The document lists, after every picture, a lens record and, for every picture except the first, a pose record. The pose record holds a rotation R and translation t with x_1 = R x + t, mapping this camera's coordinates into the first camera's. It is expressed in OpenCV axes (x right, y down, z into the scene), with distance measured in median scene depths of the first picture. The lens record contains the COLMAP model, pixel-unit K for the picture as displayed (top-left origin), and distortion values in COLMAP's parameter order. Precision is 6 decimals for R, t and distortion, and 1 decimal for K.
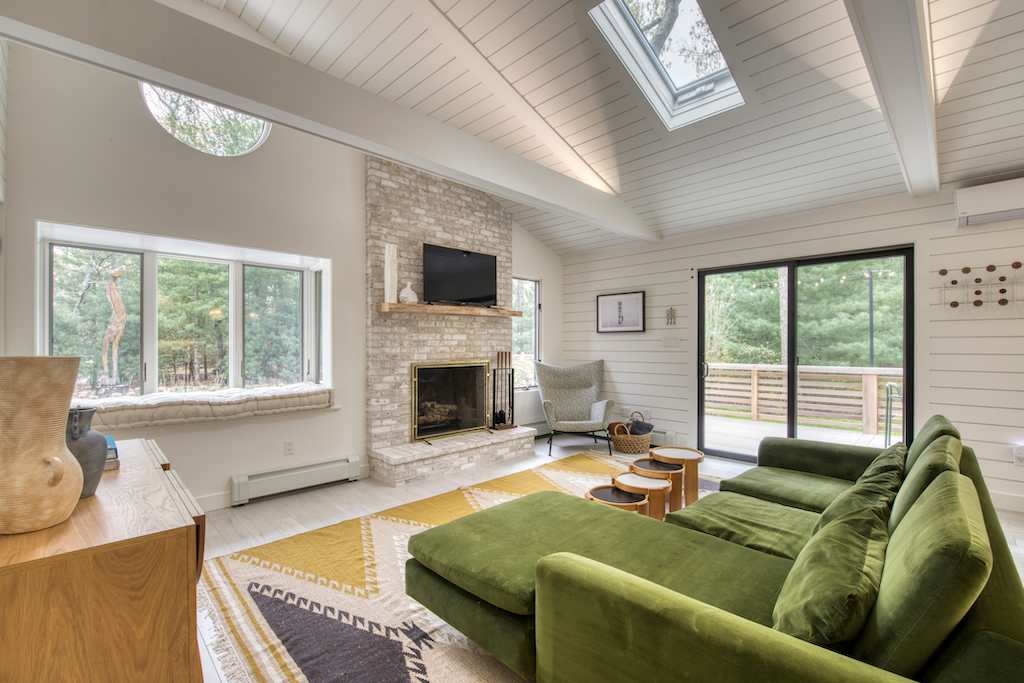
lens RADIAL K [[437.9, 0, 532.6], [0, 437.9, 343.9], [0, 0, 1]] dist [-0.000245, 0.000014]
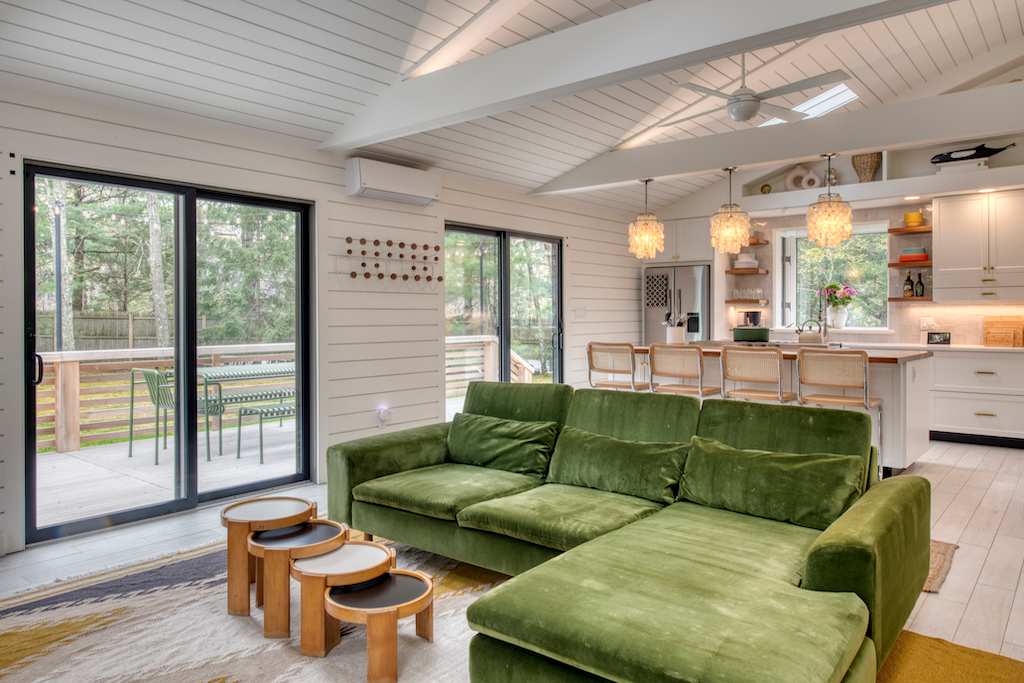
lens RADIAL K [[734.4, 0, 511.9], [0, 734.4, 335.7], [0, 0, 1]] dist [-0.006378, -0.000617]
pose [[-0.101545, -0.029458, 0.994395, -0.464235], [-0.002586, 0.999566, 0.029347, -0.002498], [-0.994828, 0.000408, -0.101577, 0.540848]]
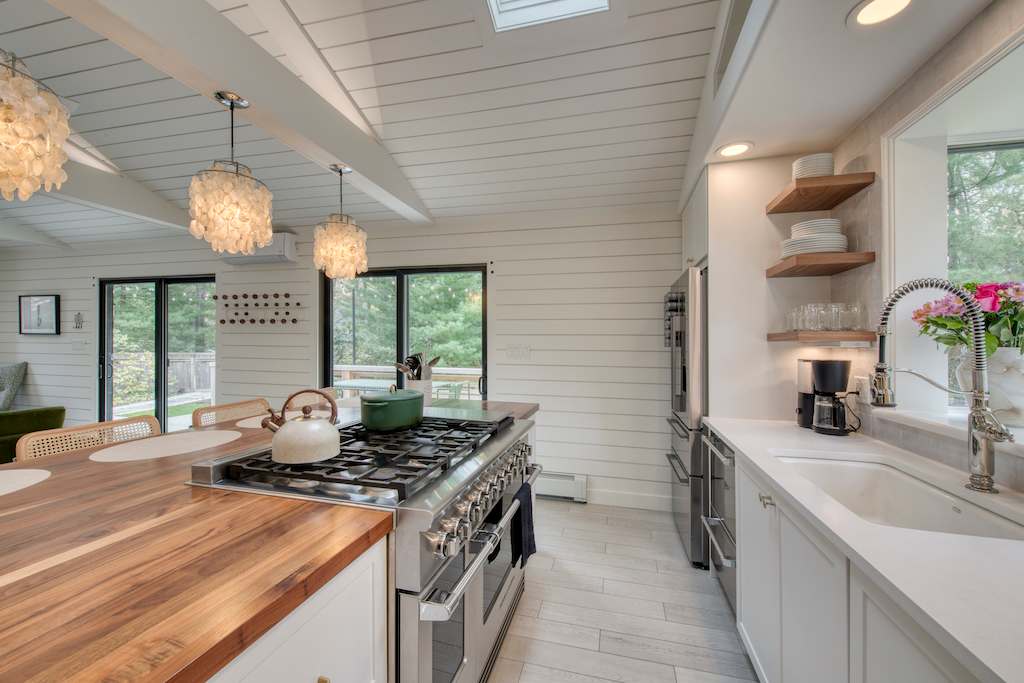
lens RADIAL K [[437.9, 0, 508.1], [0, 437.9, 338.8], [0, 0, 1]] dist [-0.000245, 0.000014]
pose [[0.873081, 0.001915, 0.487571, 0.715444], [-0.005924, 0.999960, 0.006680, -0.033500], [-0.487539, -0.008720, 0.873058, -0.427360]]
